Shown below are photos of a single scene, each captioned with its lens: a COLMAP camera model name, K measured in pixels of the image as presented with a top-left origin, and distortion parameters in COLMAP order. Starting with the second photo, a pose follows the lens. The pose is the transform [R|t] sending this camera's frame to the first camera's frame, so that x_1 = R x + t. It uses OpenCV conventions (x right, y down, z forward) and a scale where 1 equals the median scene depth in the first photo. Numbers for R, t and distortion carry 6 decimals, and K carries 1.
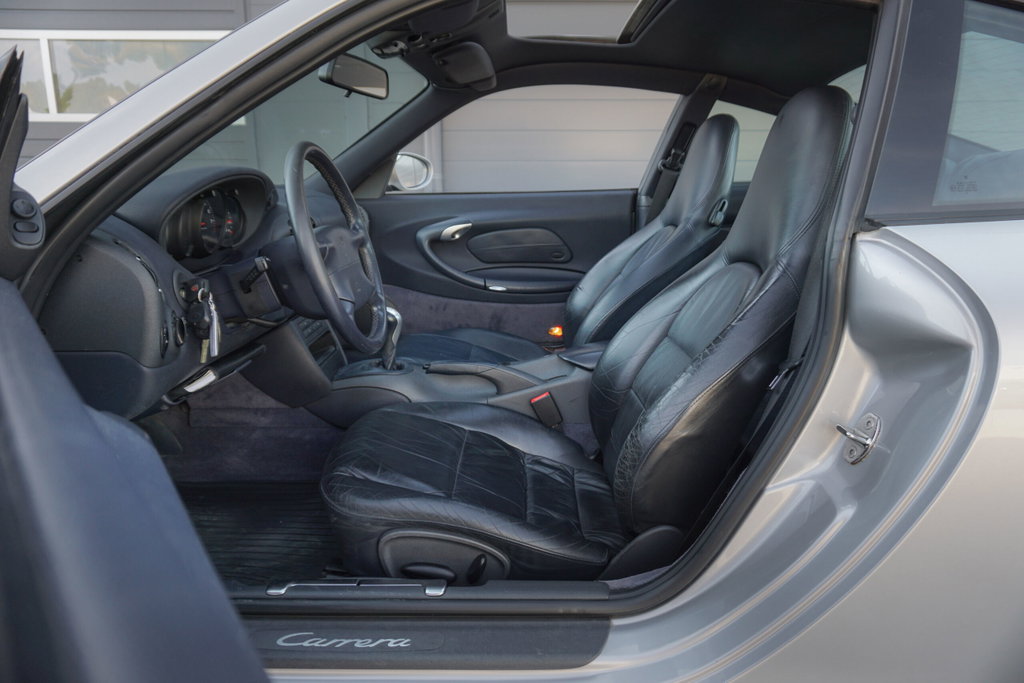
lens RADIAL K [[718.6, 0, 512.0], [0, 718.6, 341.5], [0, 0, 1]] dist [-0.006901, -0.002377]
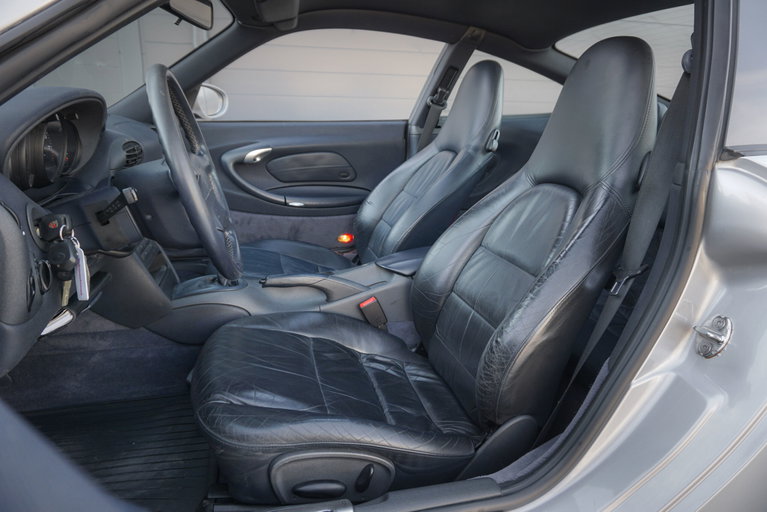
lens RADIAL K [[528.5, 0, 383.5], [0, 528.5, 256.0], [0, 0, 1]] dist [-0.034335, 0.043848]
pose [[0.964235, -0.050066, 0.260277, -0.150014], [0.038741, 0.998073, 0.048463, -0.035244], [-0.262202, -0.036646, 0.964317, 0.181986]]
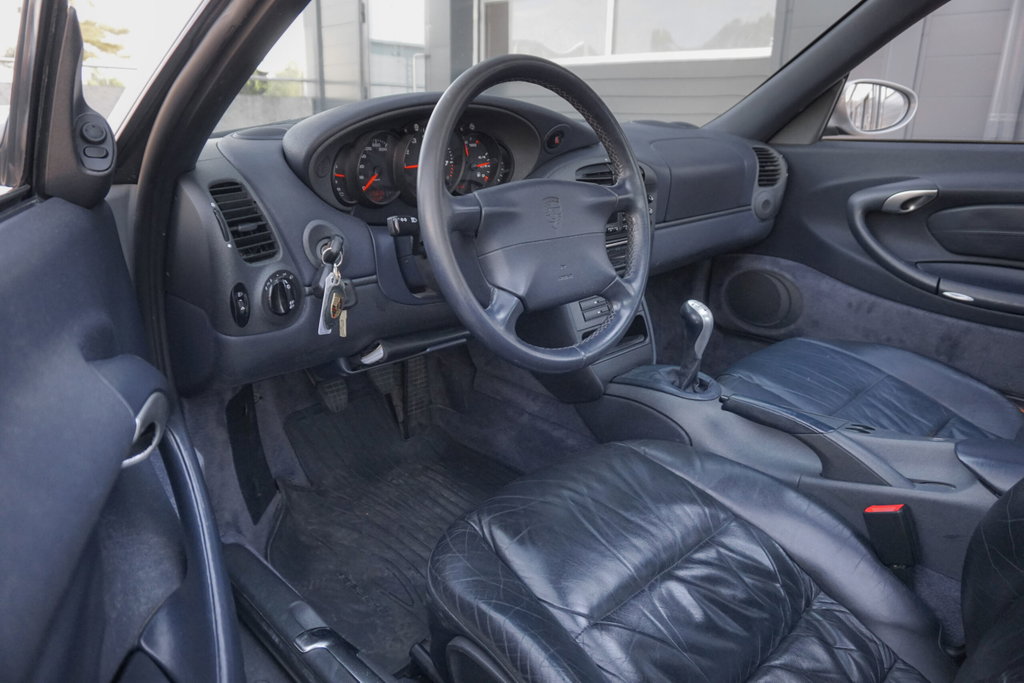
lens RADIAL K [[687.1, 0, 534.4], [0, 687.1, 342.5], [0, 0, 1]] dist [0.006592, 0.002291]
pose [[0.711042, 0.227932, -0.665181, 0.172717], [-0.170788, 0.973657, 0.151072, -0.084062], [0.682093, 0.006186, 0.731240, 0.410993]]
